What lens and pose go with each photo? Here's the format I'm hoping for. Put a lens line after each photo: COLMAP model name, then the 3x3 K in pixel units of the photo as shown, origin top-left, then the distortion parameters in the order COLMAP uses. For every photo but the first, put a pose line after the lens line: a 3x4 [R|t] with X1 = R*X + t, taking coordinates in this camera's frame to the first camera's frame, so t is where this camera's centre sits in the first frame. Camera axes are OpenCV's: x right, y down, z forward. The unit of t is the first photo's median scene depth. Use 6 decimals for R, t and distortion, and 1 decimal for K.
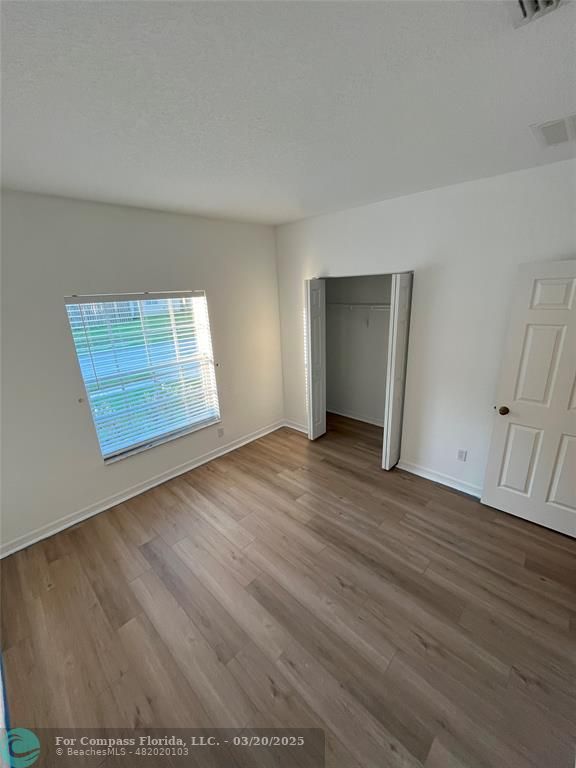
lens RADIAL K [[311.6, 0, 286.4], [0, 311.6, 384.2], [0, 0, 1]] dist [0.000440, -0.000108]
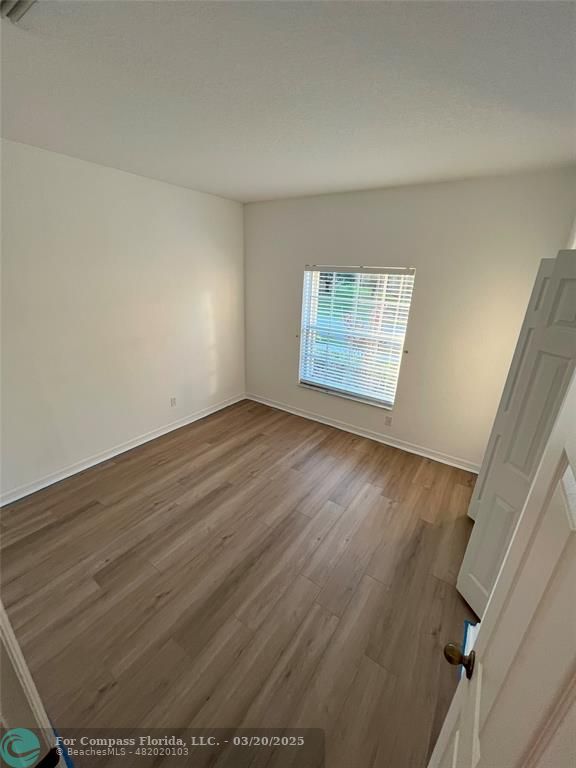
lens RADIAL K [[311.6, 0, 286.4], [0, 311.6, 384.2], [0, 0, 1]] dist [0.000440, -0.000108]
pose [[0.158432, 0.383172, -0.909988, 0.751526], [-0.329230, 0.889386, 0.317176, -0.192462], [0.930864, 0.249345, 0.267059, 0.577432]]
